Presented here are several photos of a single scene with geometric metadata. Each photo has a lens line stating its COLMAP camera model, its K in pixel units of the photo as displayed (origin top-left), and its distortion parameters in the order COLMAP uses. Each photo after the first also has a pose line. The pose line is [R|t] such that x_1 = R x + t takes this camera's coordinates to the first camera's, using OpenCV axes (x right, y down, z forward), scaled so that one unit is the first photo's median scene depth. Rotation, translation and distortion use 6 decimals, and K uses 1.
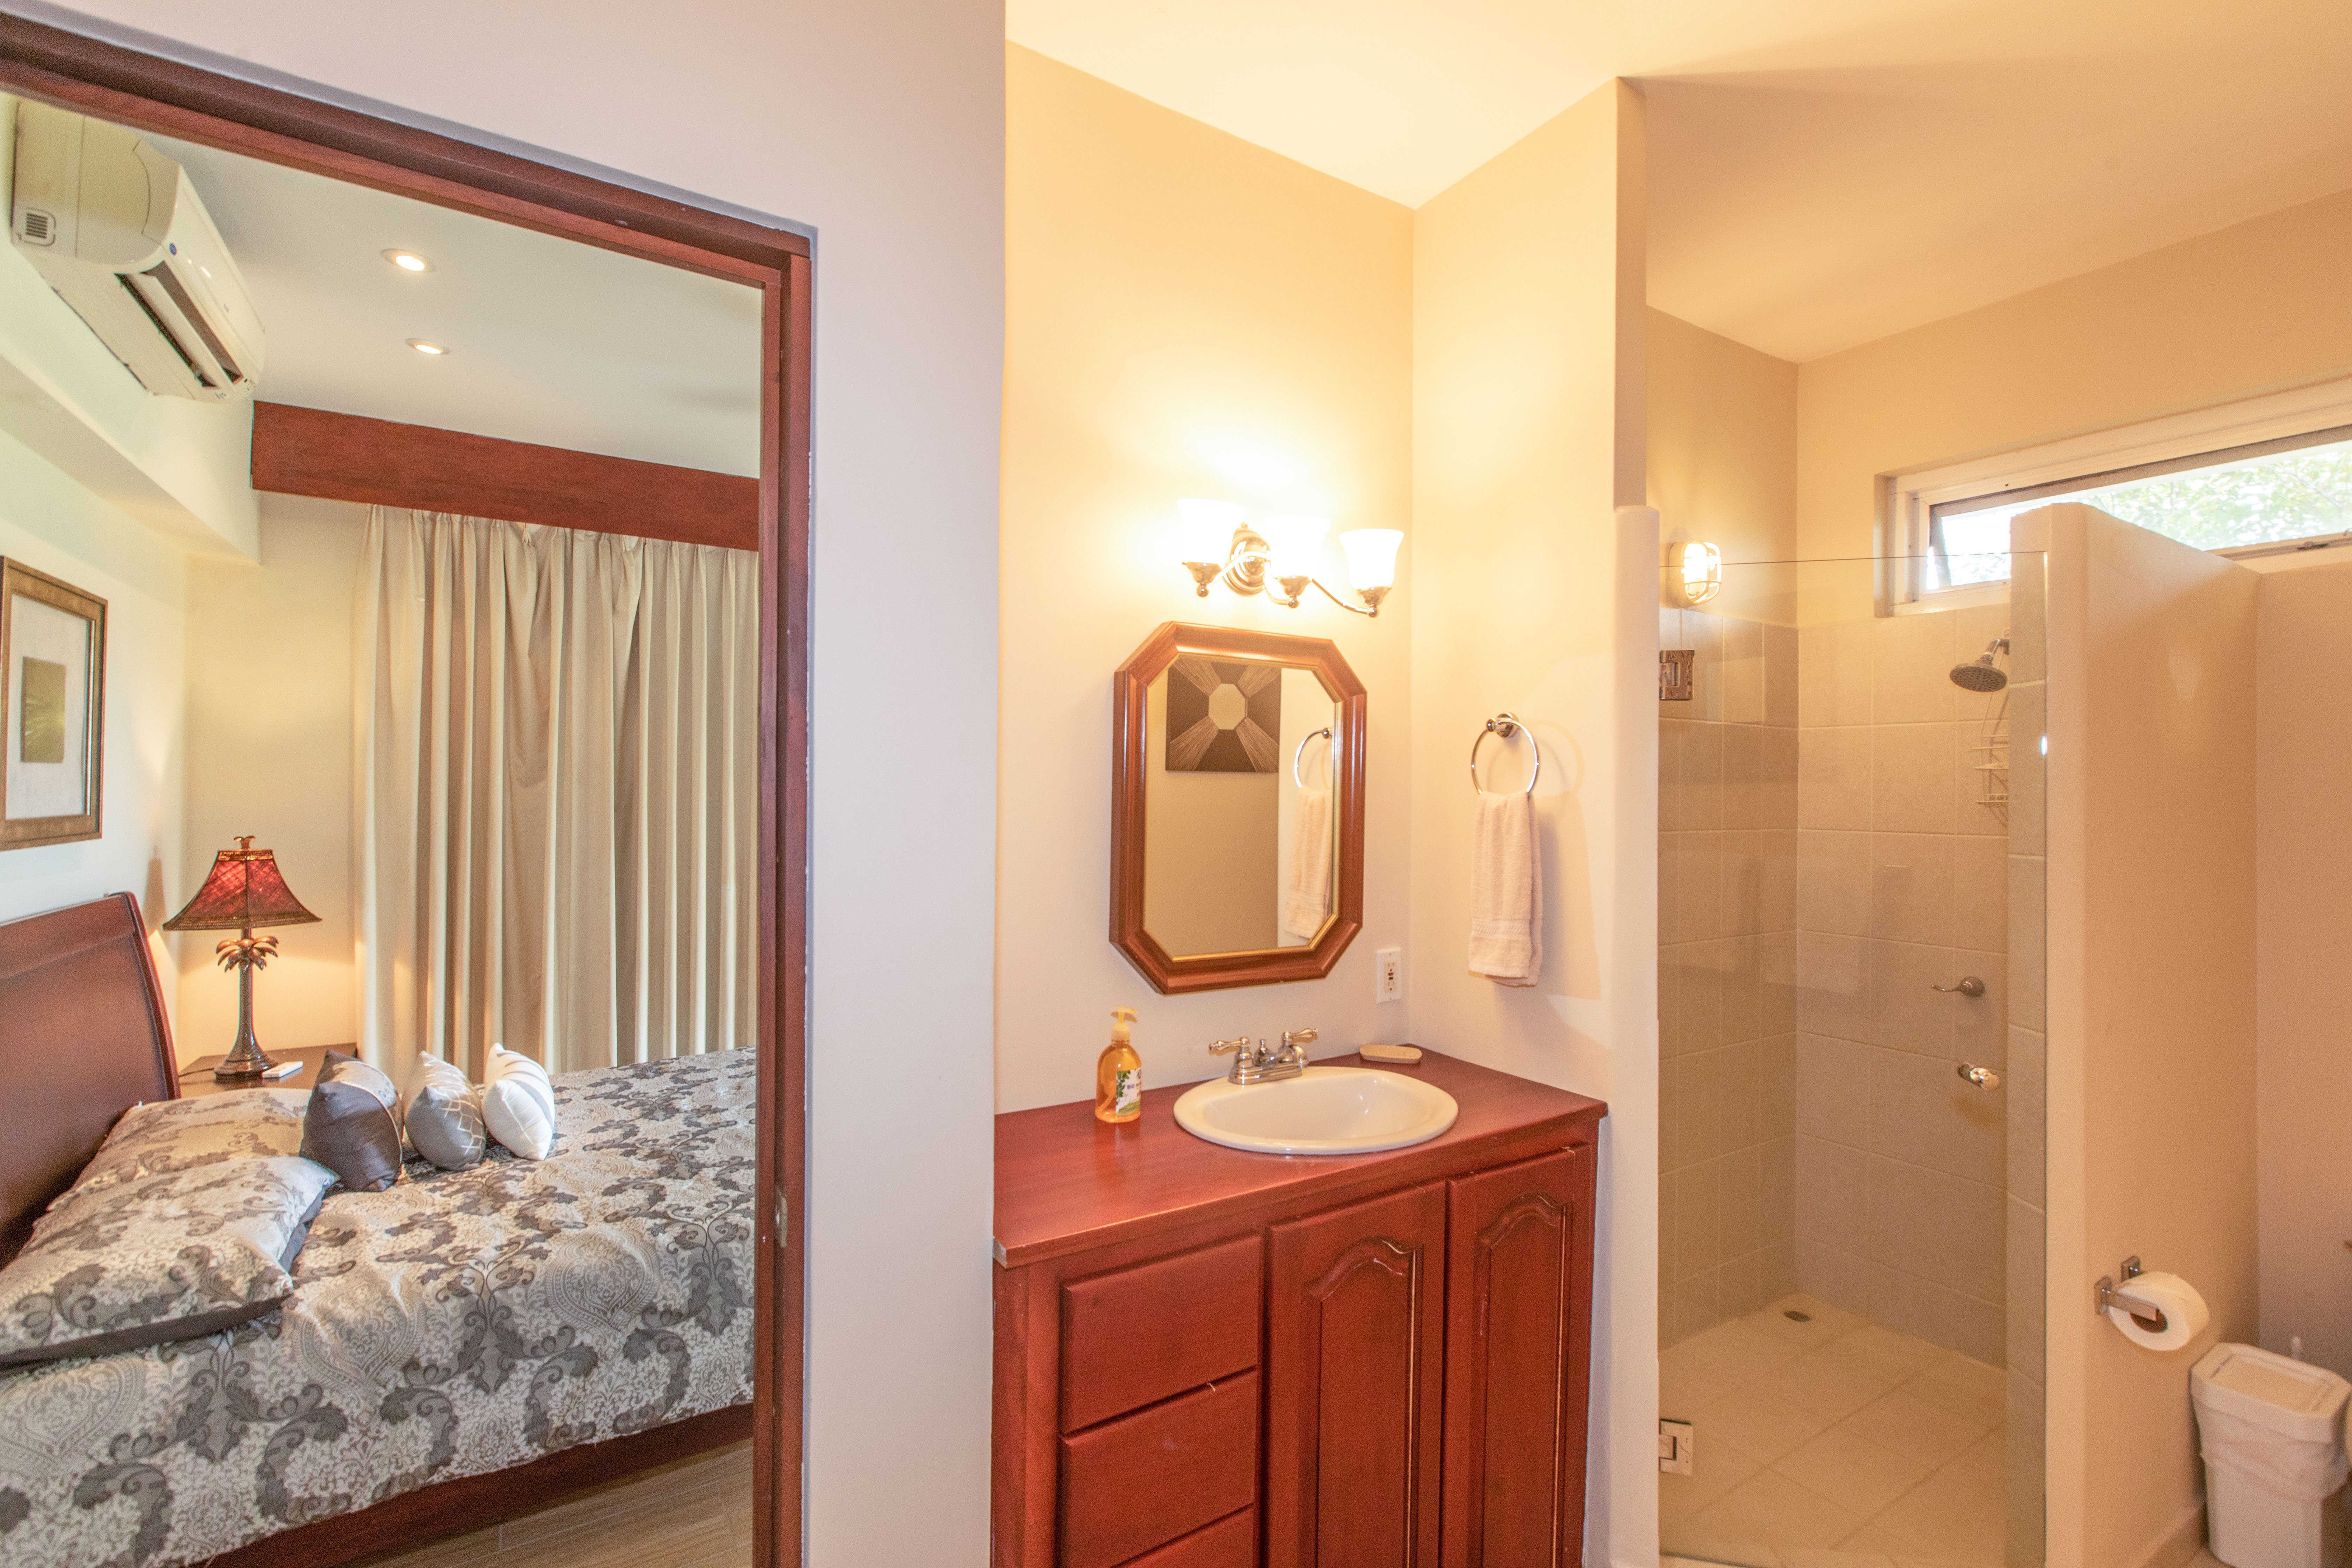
lens RADIAL K [[1068.6, 0, 1179.5], [0, 1068.6, 791.7], [0, 0, 1]] dist [0.000032, -0.000107]
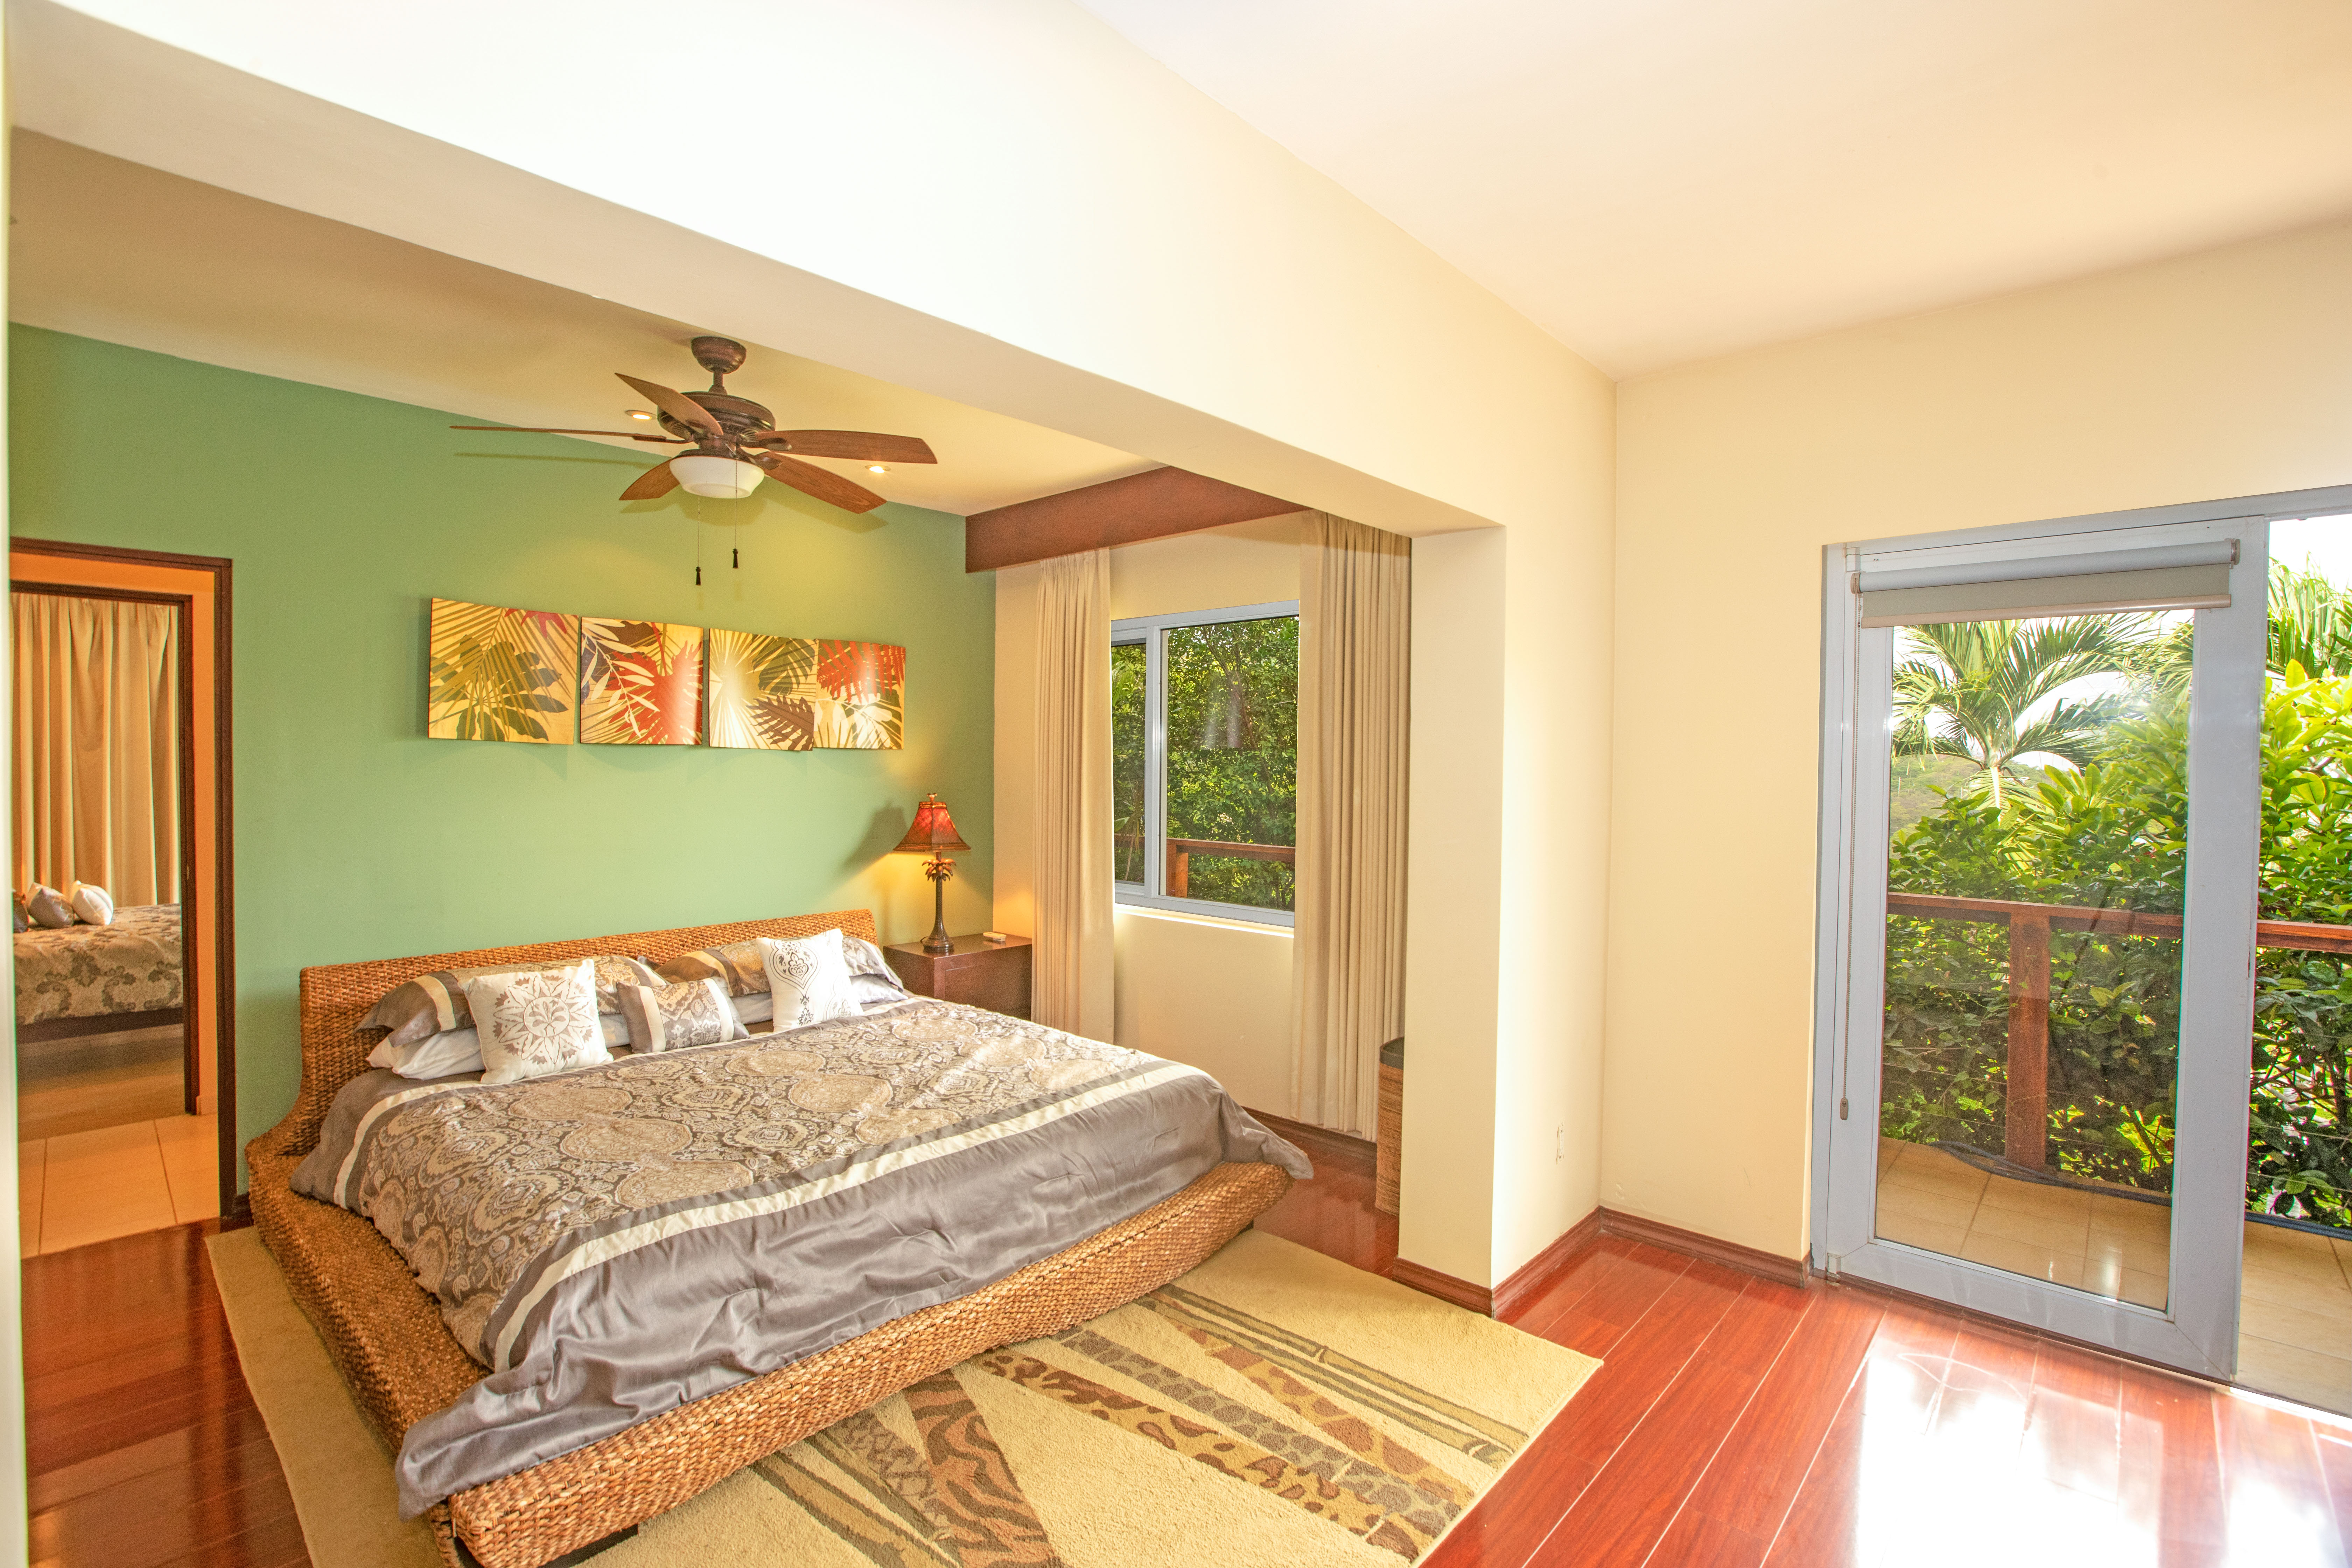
lens RADIAL K [[1068.6, 0, 1173.5], [0, 1068.6, 781.9], [0, 0, 1]] dist [0.000032, -0.000107]
pose [[0.967396, -0.004433, 0.253229, 1.231251], [-0.003486, 0.999519, 0.030817, -0.028538], [-0.253243, -0.030695, 0.966915, -2.119896]]
